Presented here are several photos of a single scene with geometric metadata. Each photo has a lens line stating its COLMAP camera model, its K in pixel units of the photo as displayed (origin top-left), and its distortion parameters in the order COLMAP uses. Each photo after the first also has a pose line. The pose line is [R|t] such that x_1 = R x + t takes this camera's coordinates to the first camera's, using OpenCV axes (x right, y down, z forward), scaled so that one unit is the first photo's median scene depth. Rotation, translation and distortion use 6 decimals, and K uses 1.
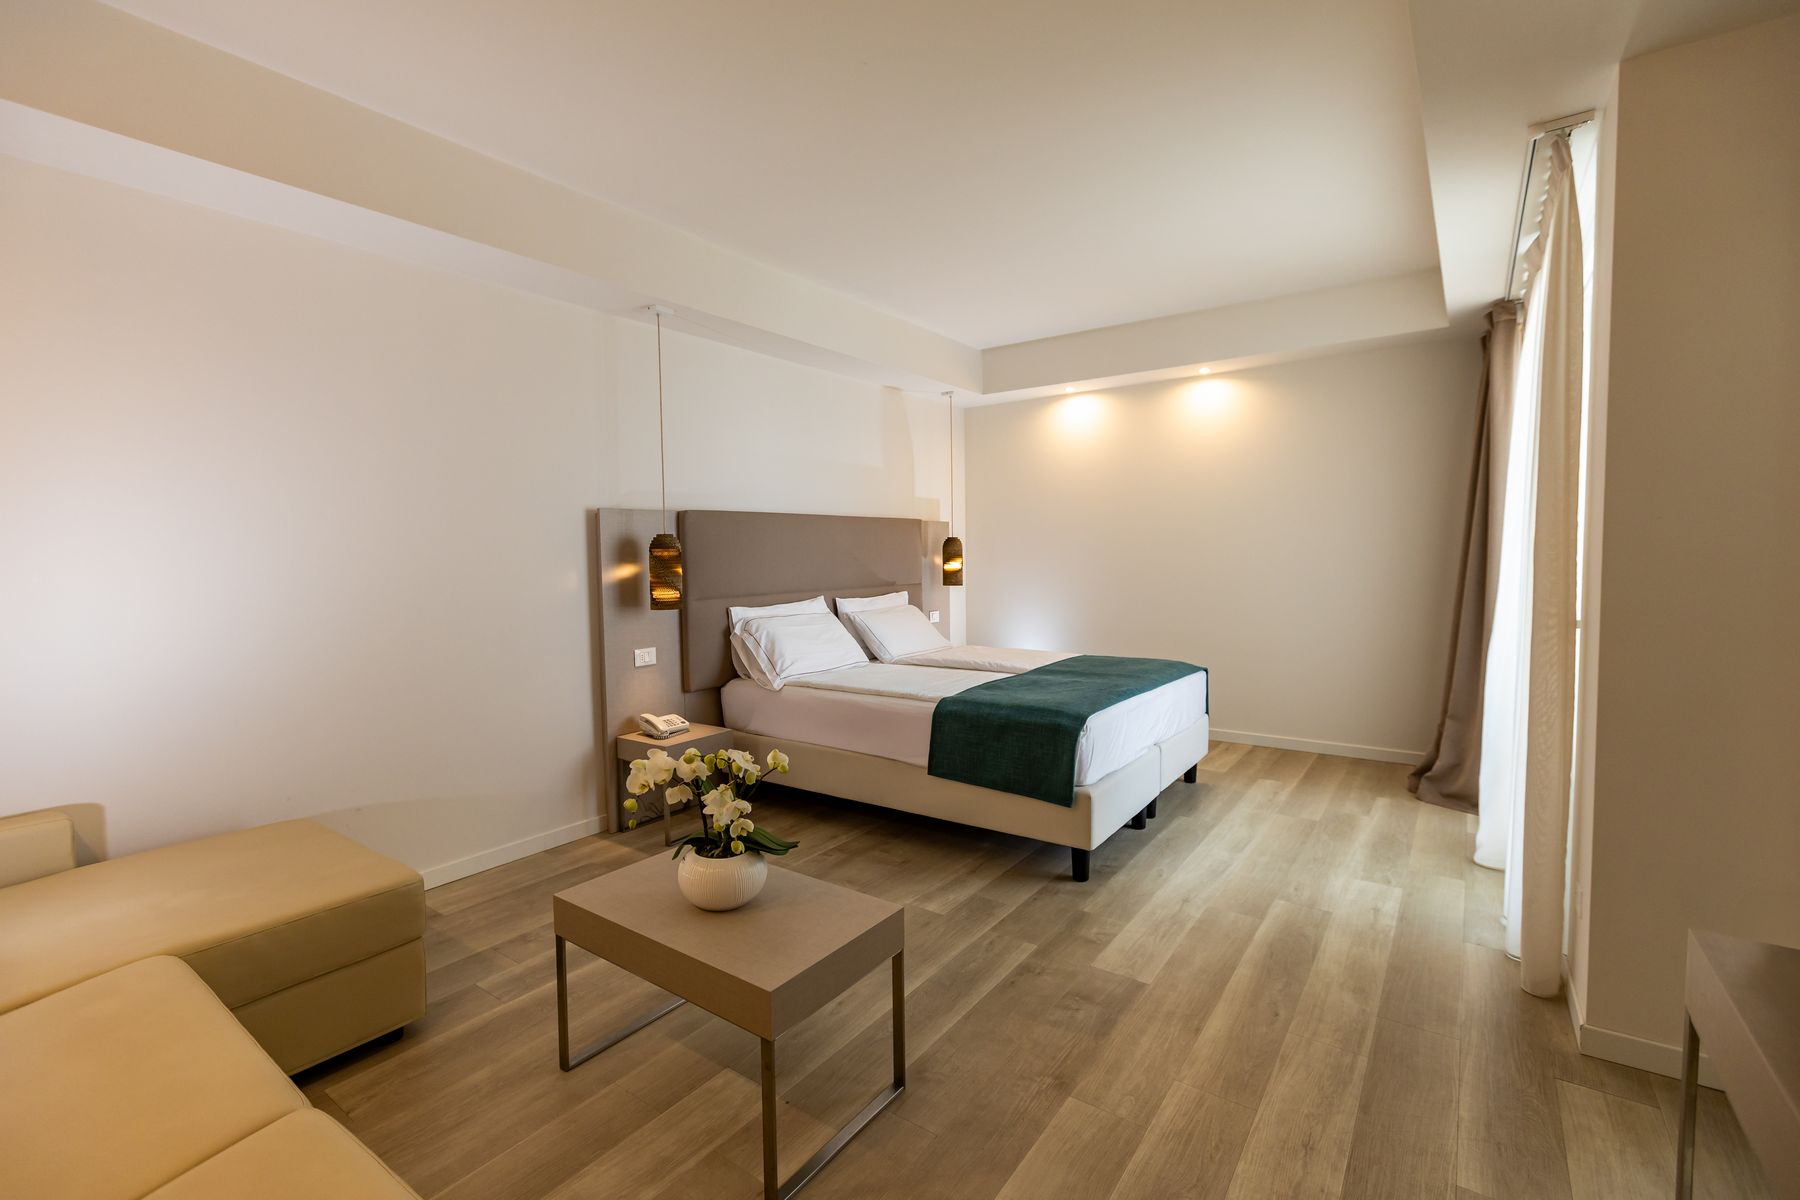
lens RADIAL K [[777.0, 0, 900.0], [0, 777.0, 600.0], [0, 0, 1]] dist [-0.000577, -0.000433]
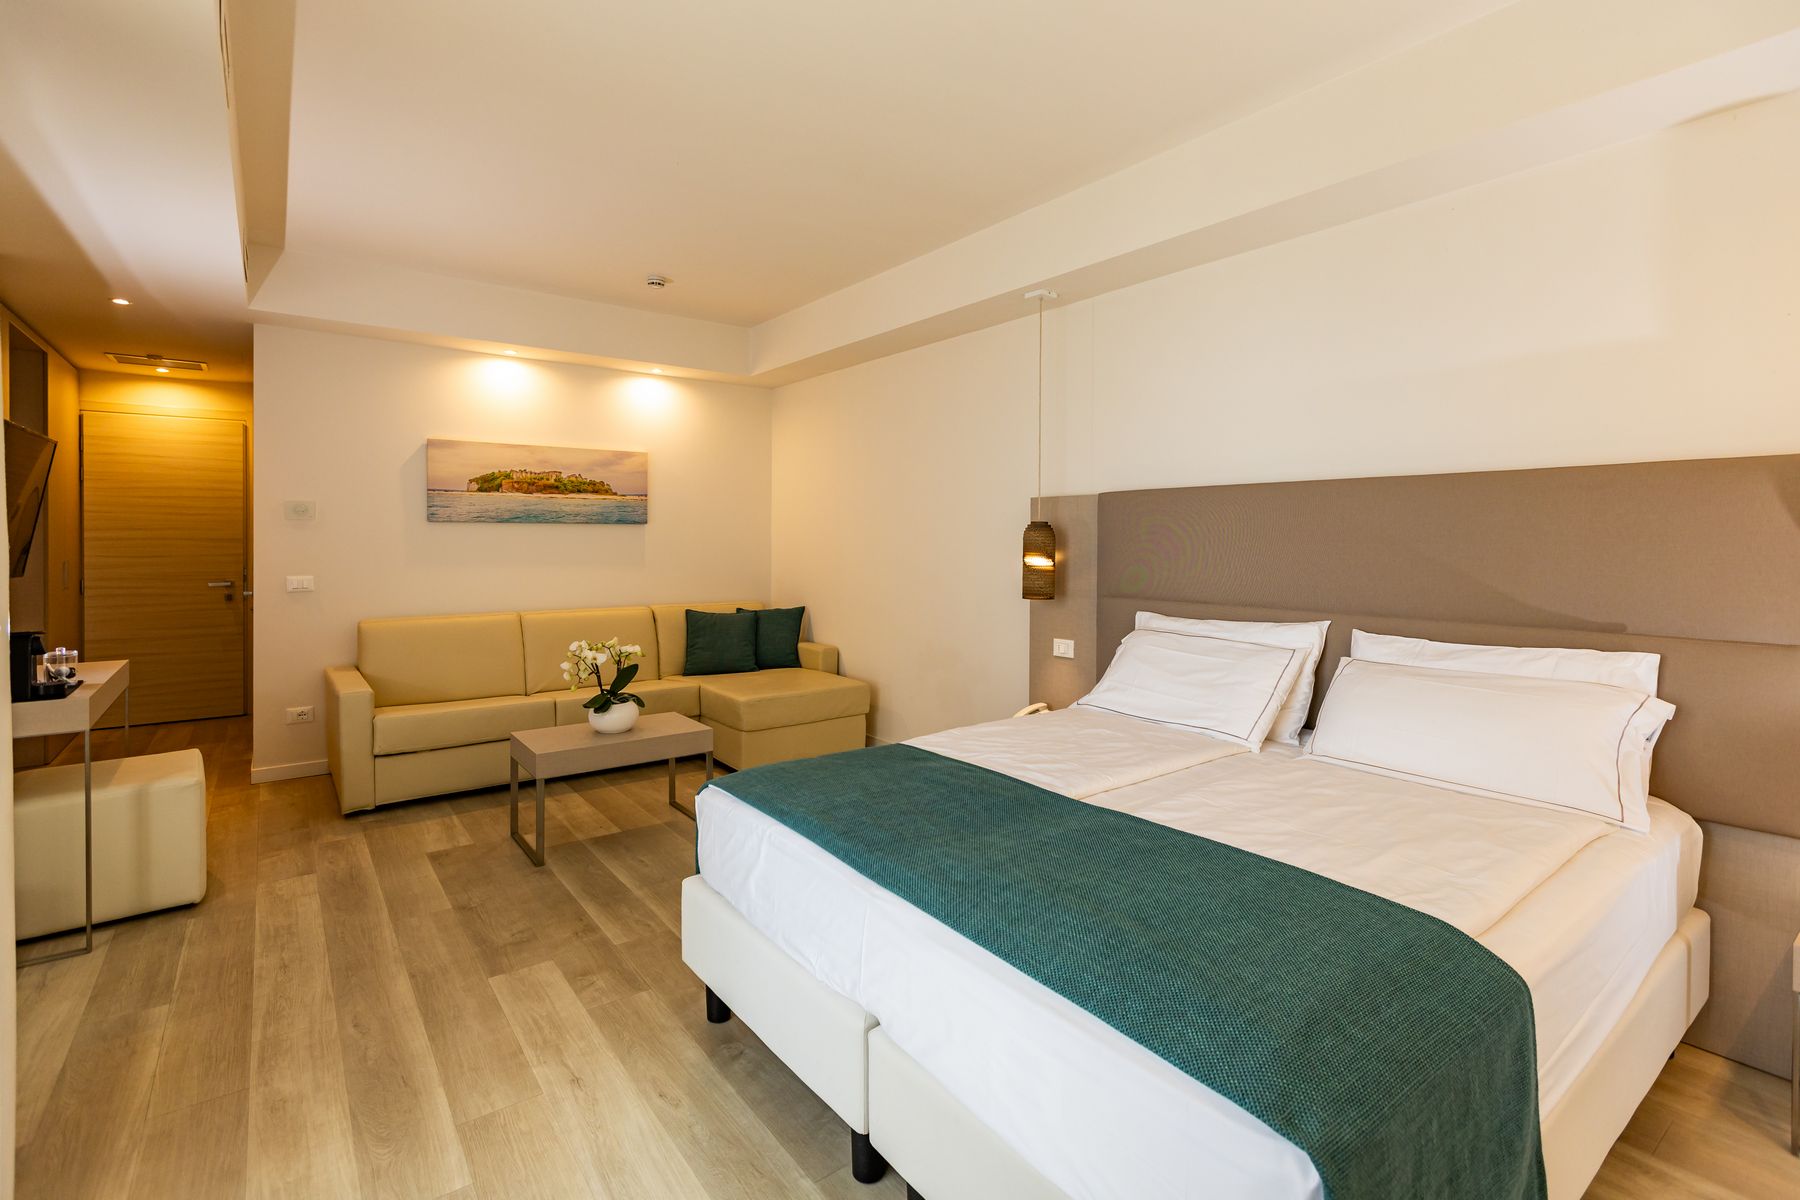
lens RADIAL K [[837.3, 0, 890.9], [0, 837.3, 536.3], [0, 0, 1]] dist [-0.000159, -0.003499]
pose [[-0.296096, 0.010045, -0.955105, 1.197331], [-0.060895, 0.997712, 0.029371, -0.135940], [0.953215, 0.066858, -0.294807, 1.785377]]
